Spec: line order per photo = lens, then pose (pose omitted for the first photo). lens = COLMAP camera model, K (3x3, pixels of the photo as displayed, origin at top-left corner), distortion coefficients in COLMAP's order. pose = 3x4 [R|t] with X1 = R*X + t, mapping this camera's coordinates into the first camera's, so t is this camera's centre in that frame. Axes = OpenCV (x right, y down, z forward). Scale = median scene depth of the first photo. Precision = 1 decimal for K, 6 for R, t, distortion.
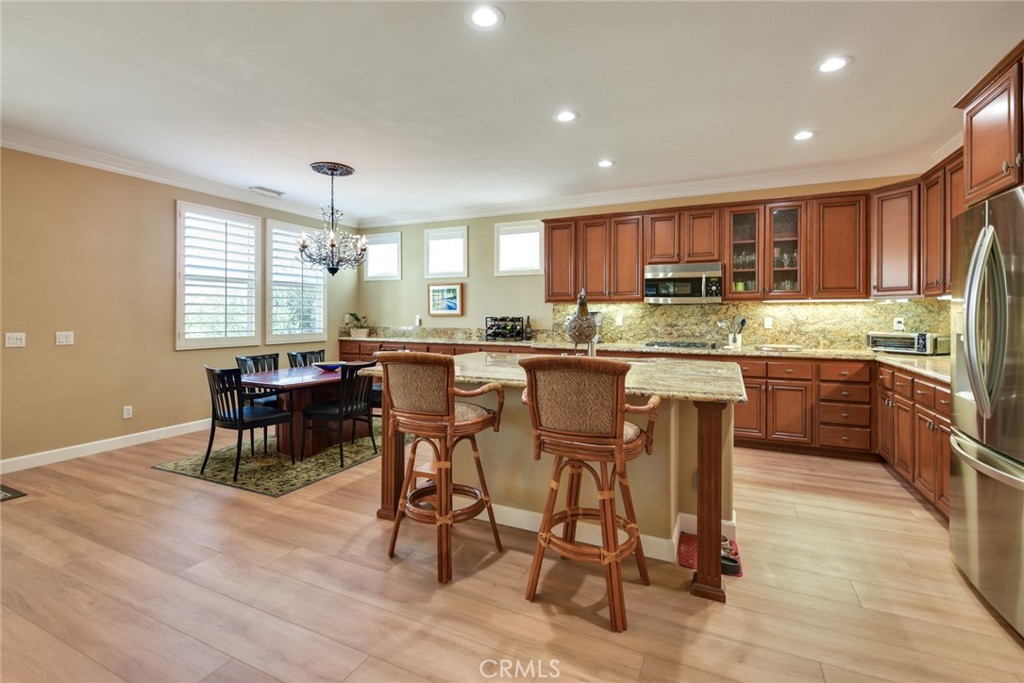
lens RADIAL K [[457.3, 0, 511.4], [0, 457.3, 327.1], [0, 0, 1]] dist [0.000120, -0.000334]
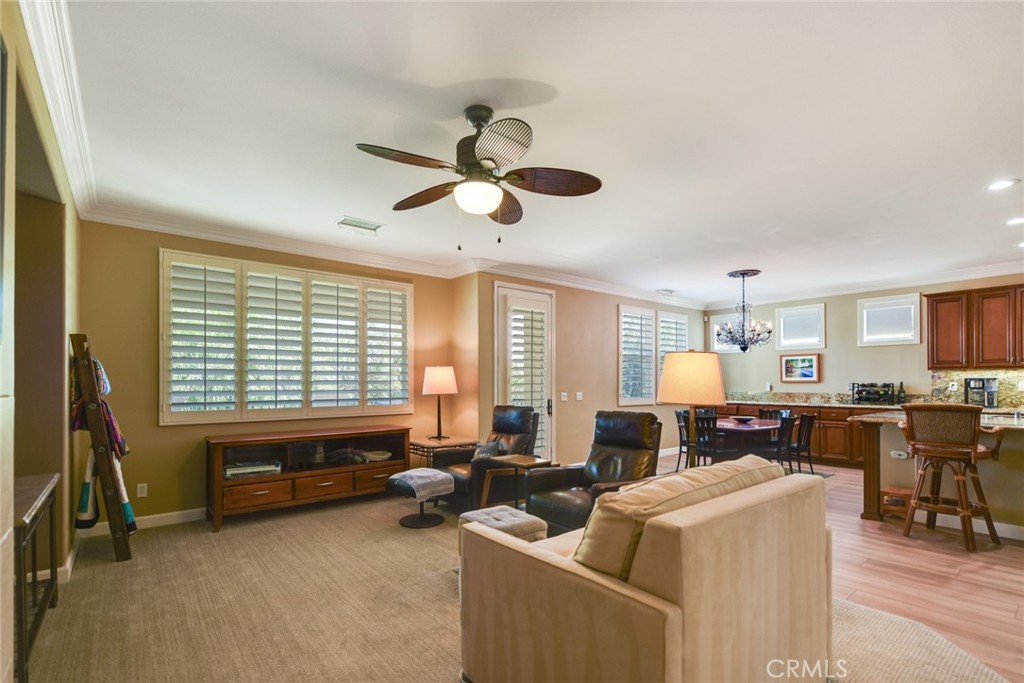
lens RADIAL K [[470.1, 0, 503.4], [0, 470.1, 381.6], [0, 0, 1]] dist [0.001380, -0.000292]
pose [[0.898795, -0.003983, -0.438352, -0.358091], [-0.008824, 0.999592, -0.027174, 0.014939], [0.438281, 0.028292, 0.898393, -0.474387]]
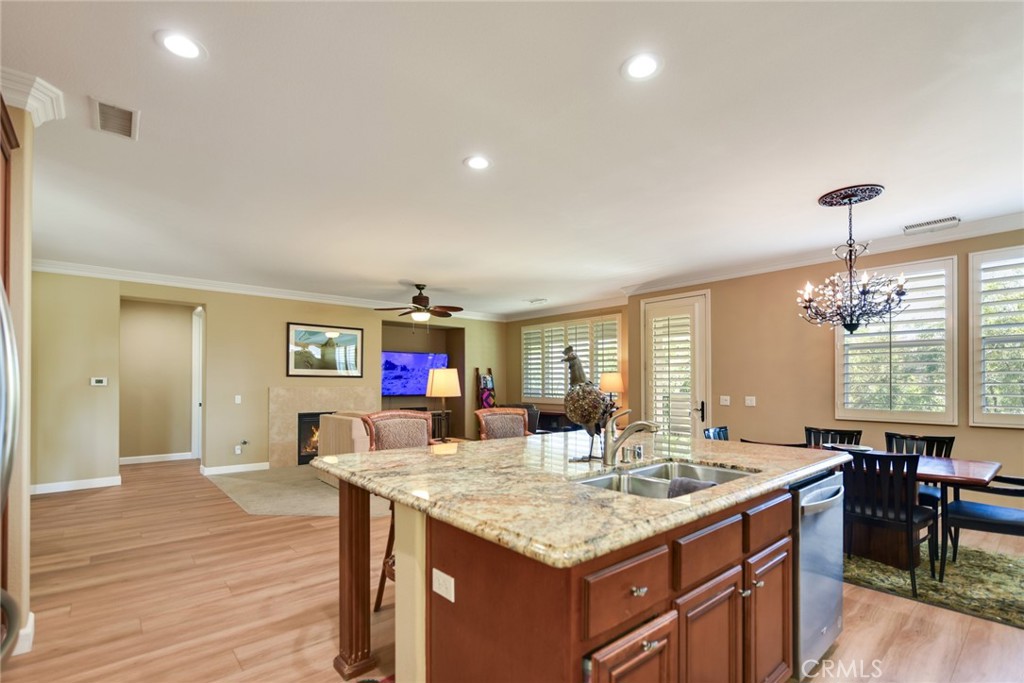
lens RADIAL K [[470.1, 0, 503.4], [0, 470.1, 381.6], [0, 0, 1]] dist [0.001380, -0.000292]
pose [[-0.410831, -0.007343, -0.911682, 0.482427], [-0.026143, 0.999651, 0.003729, -0.015424], [0.911337, 0.025367, -0.410879, 0.669619]]
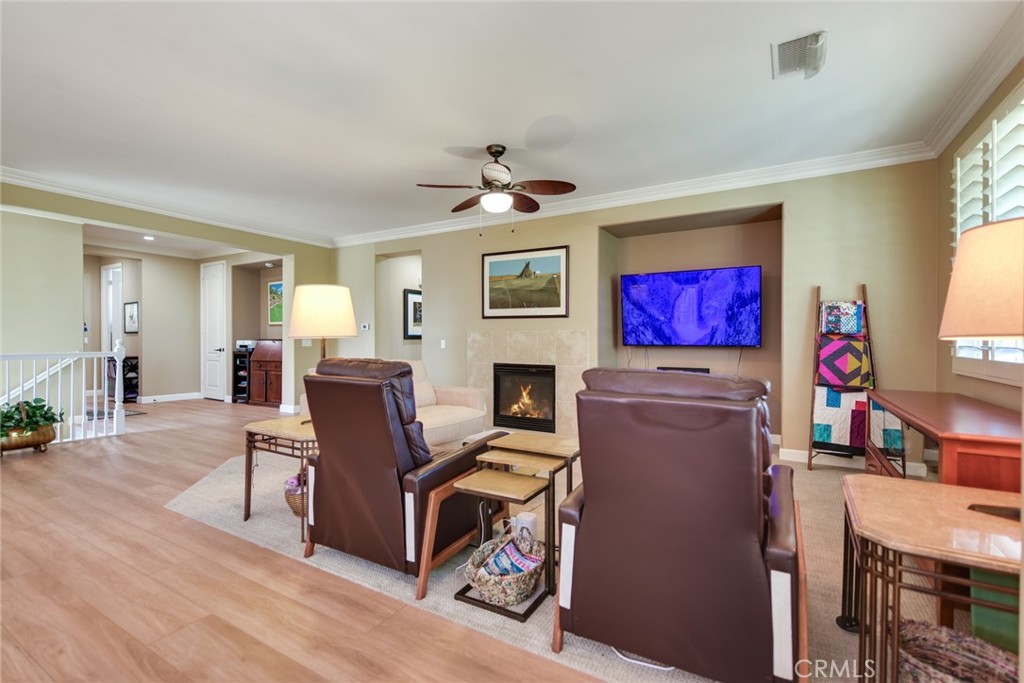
lens RADIAL K [[460.7, 0, 512.0], [0, 460.7, 341.5], [0, 0, 1]] dist [0.000828, -0.000036]
pose [[-0.996236, -0.005224, 0.086523, -0.659559], [-0.002047, 0.999322, 0.036771, 0.005313], [-0.086656, 0.036455, -0.995571, 0.655883]]
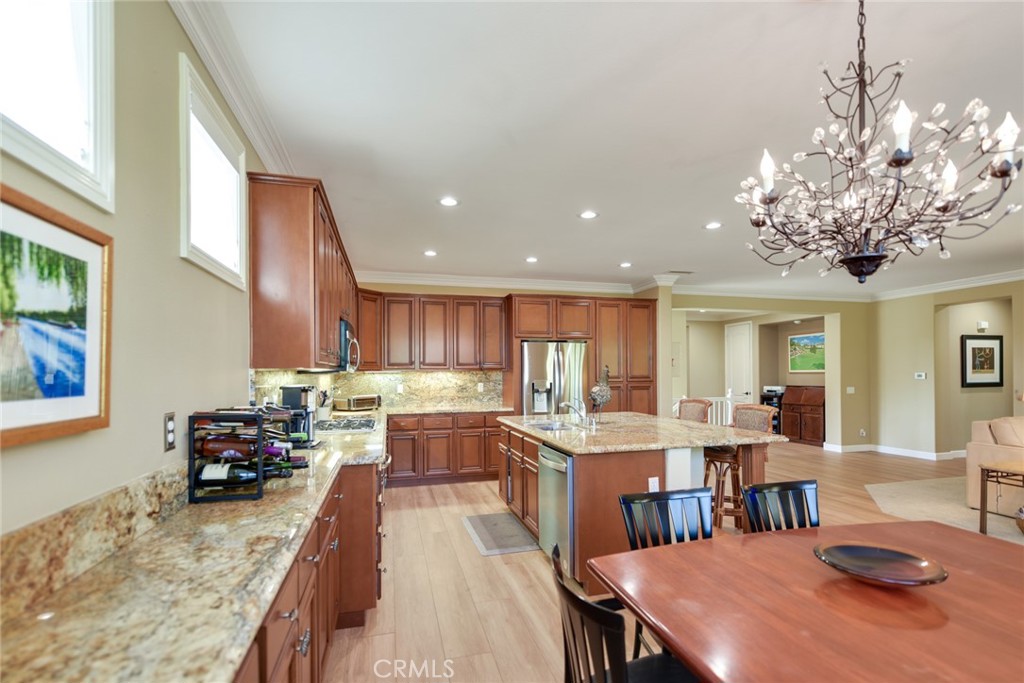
lens RADIAL K [[464.9, 0, 511.5], [0, 464.9, 371.5], [0, 0, 1]] dist [0.000725, 0.000071]
pose [[-0.639406, 0.005824, 0.768848, -0.408783], [0.026895, 0.999529, 0.014796, -0.052548], [-0.768399, 0.030138, -0.639261, 1.180287]]
